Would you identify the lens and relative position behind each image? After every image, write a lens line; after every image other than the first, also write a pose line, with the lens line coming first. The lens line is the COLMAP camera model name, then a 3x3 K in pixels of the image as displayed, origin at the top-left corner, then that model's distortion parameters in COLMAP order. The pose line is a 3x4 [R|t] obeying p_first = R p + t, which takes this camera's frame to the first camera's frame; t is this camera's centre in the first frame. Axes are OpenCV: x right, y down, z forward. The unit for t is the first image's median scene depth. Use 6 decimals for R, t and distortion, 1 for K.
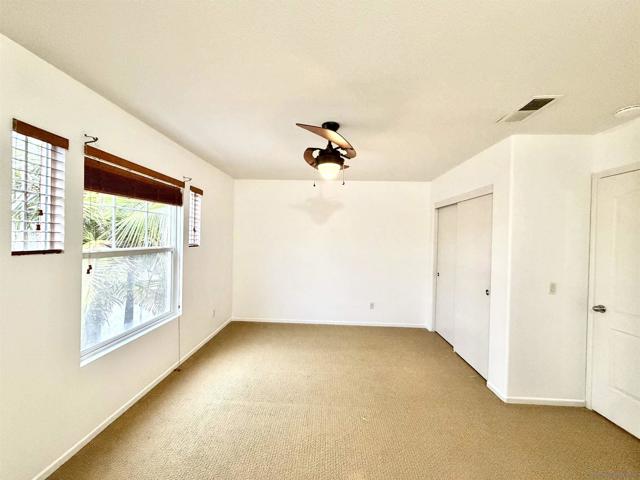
lens RADIAL K [[255.5, 0, 319.2], [0, 255.5, 240.1], [0, 0, 1]] dist [0.002726, 0.000065]
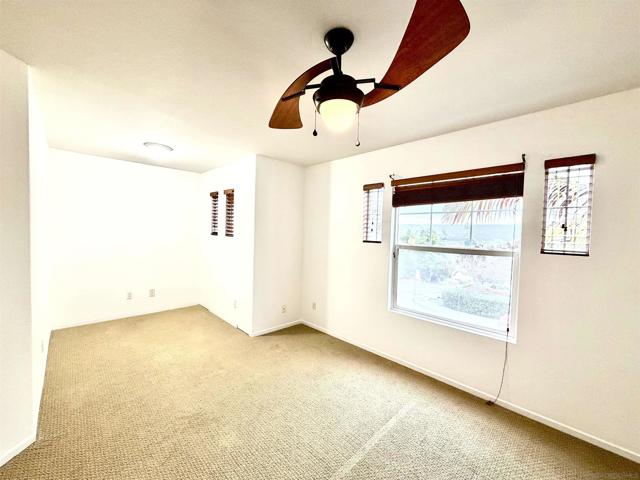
lens RADIAL K [[255.5, 0, 319.4], [0, 255.5, 240.1], [0, 0, 1]] dist [0.002726, 0.000065]
pose [[-0.682540, -0.027708, -0.730323, 0.535956], [-0.052967, 0.998529, 0.011617, 0.023257], [0.728927, 0.046612, -0.683003, 1.489446]]
